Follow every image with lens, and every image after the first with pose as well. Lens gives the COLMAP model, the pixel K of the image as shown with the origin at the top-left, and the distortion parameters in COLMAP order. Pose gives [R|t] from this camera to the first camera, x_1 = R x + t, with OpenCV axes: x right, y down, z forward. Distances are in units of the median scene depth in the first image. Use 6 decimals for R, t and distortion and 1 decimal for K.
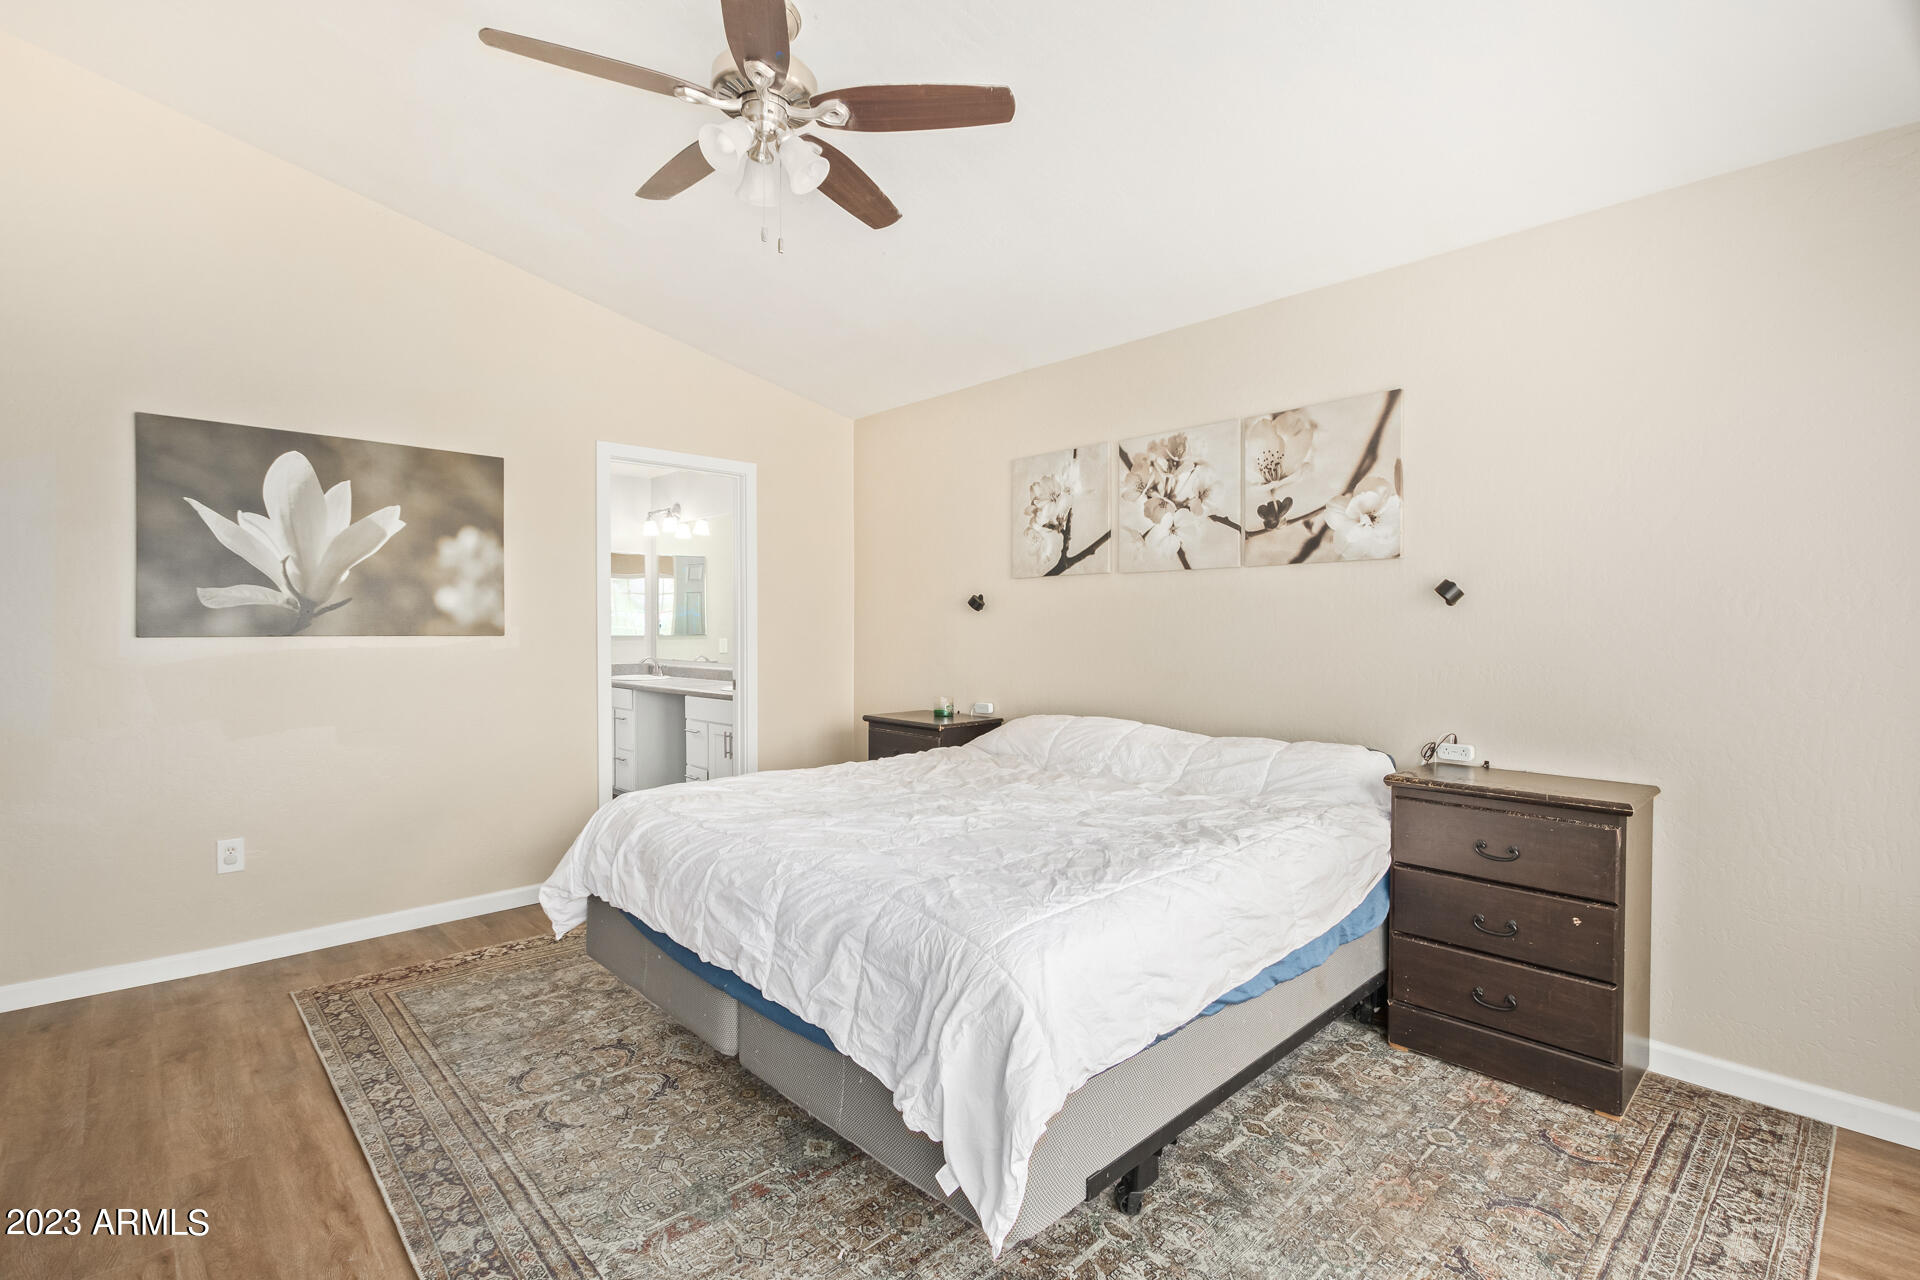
lens RADIAL K [[886.3, 0, 958.5], [0, 886.3, 631.4], [0, 0, 1]] dist [0.007101, 0.000500]
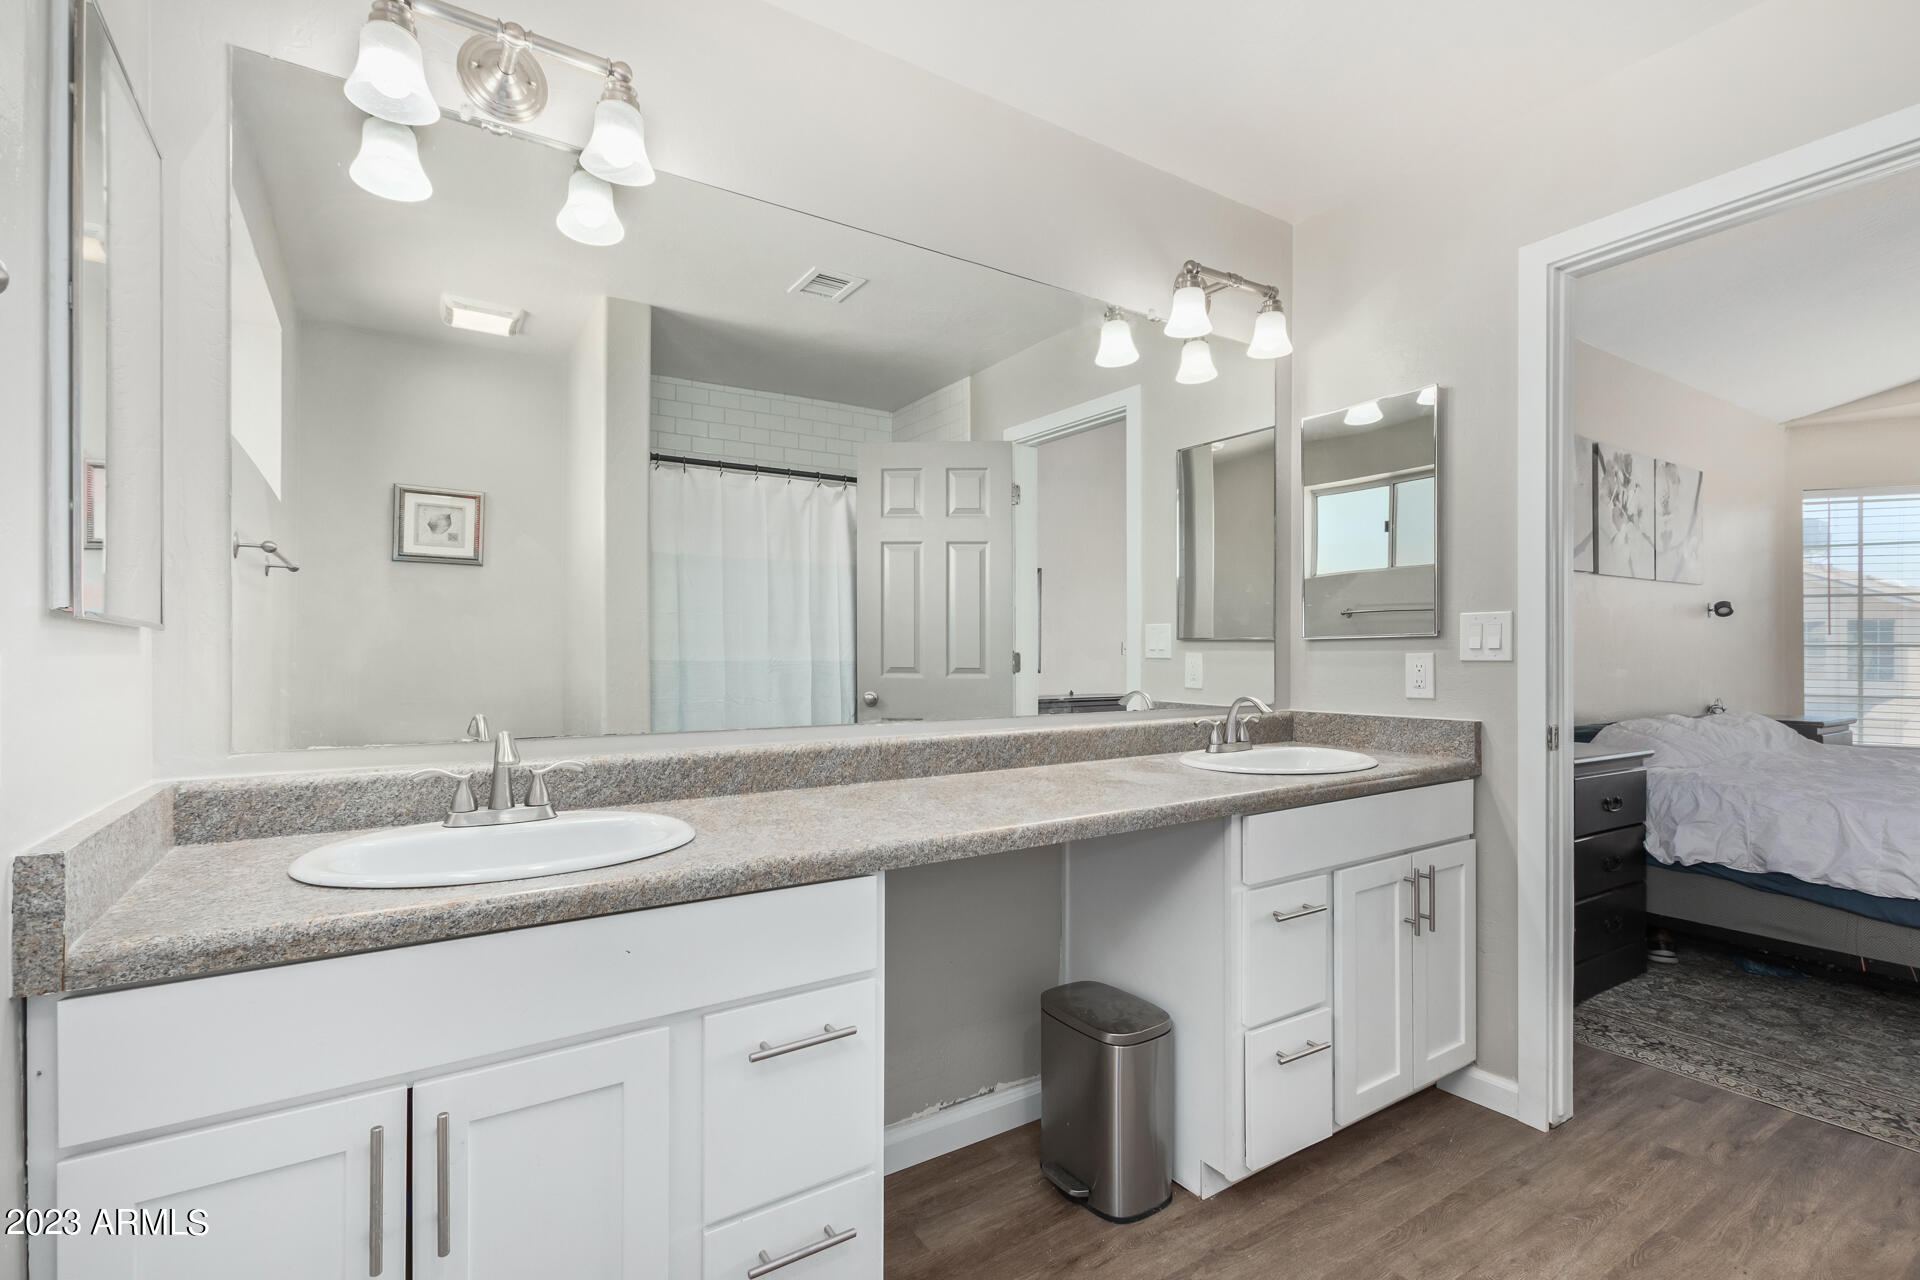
lens RADIAL K [[886.2, 0, 965.6], [0, 886.2, 654.1], [0, 0, 1]] dist [-0.000701, -0.000327]
pose [[0.182018, -0.000136, 0.983295, -1.021740], [0.005900, 0.999982, -0.000954, 0.023910], [-0.983278, 0.005975, 0.182015, 1.668618]]
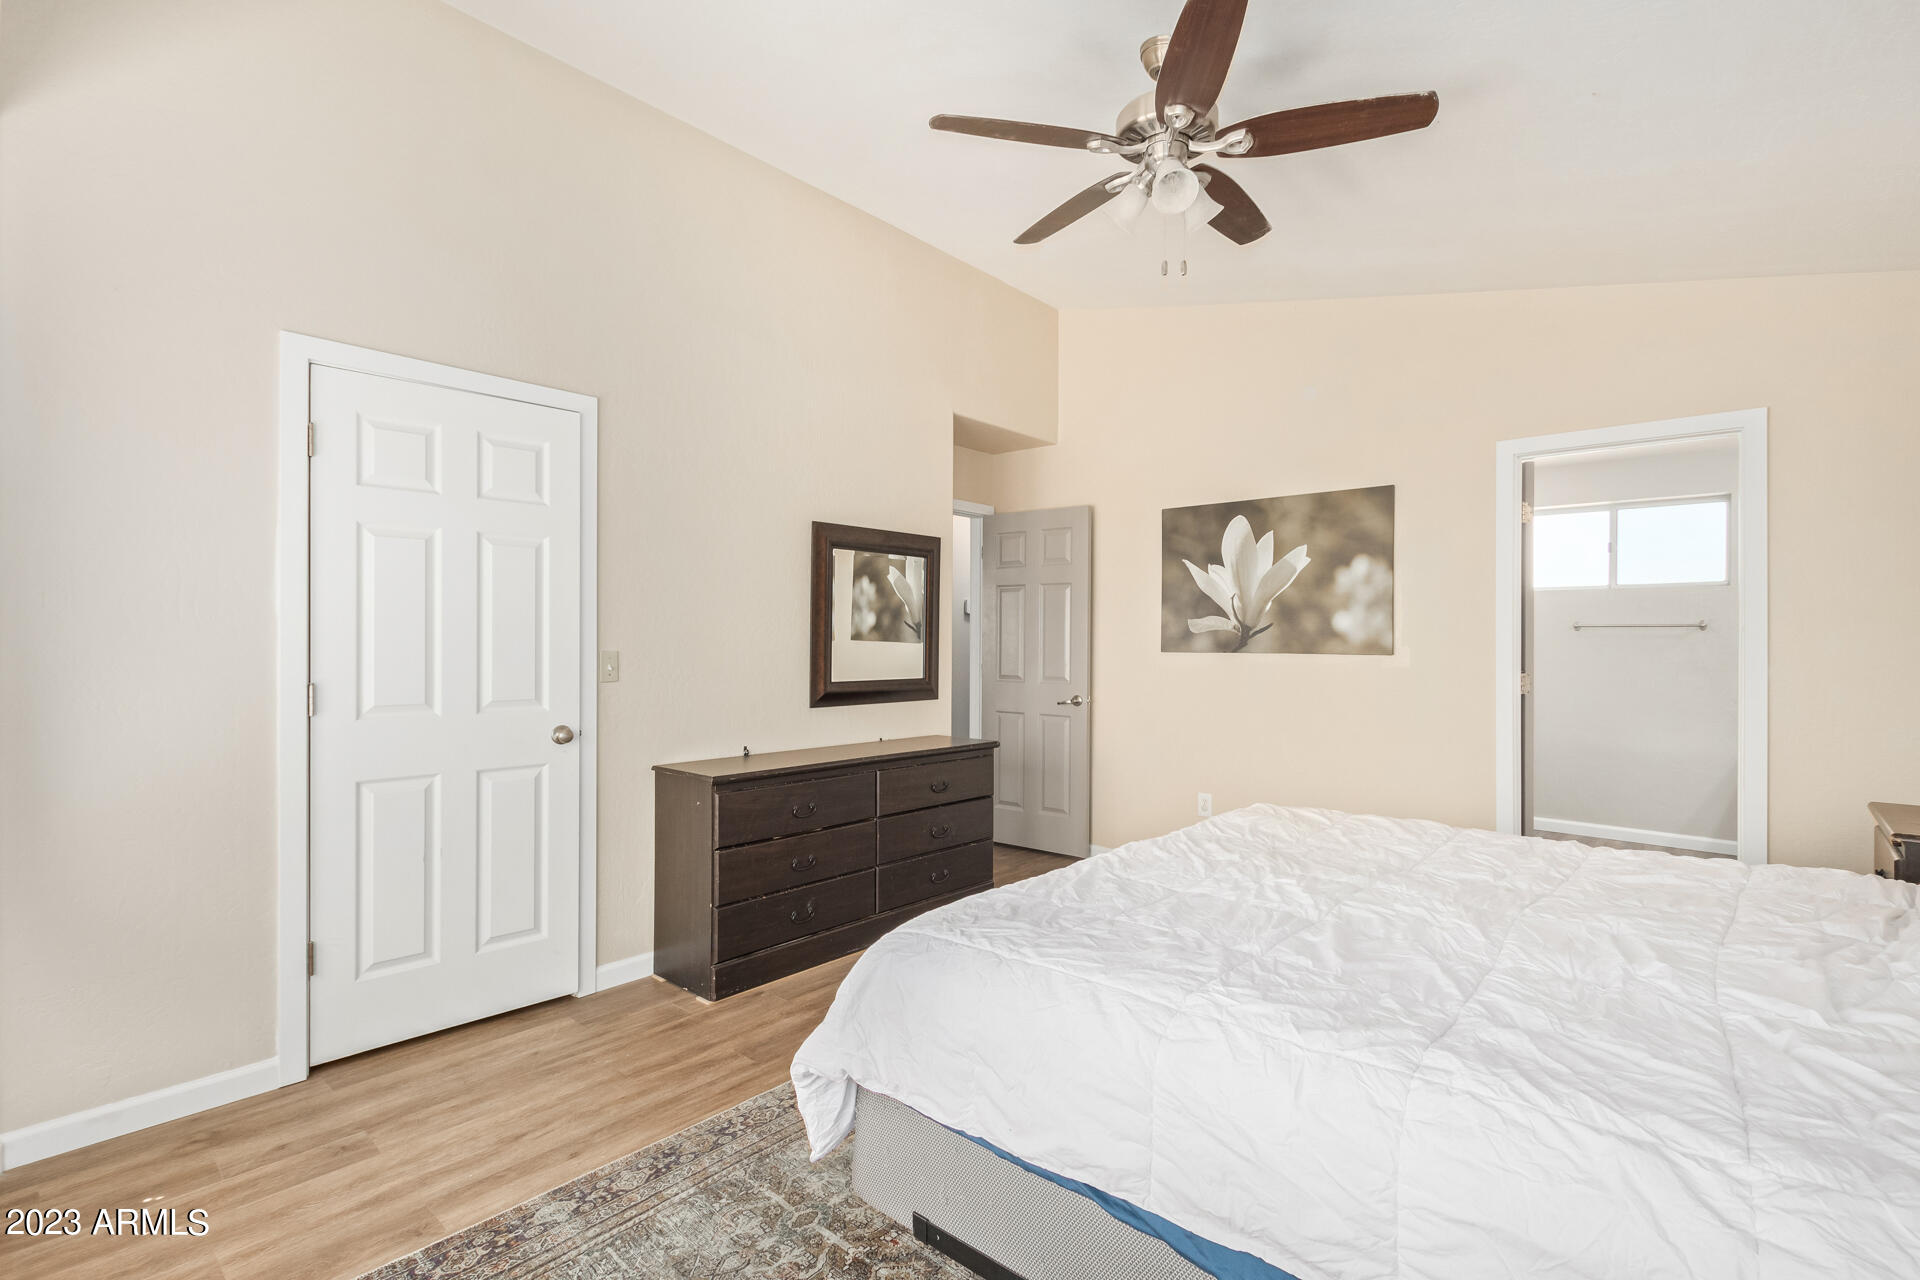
lens RADIAL K [[878.3, 0, 963.5], [0, 878.3, 644.2], [0, 0, 1]] dist [0.012130, -0.001231]
pose [[0.084215, 0.002424, -0.996445, 0.533857], [-0.009632, 0.999952, 0.001619, -0.005391], [0.996401, 0.009462, 0.084235, 0.458529]]
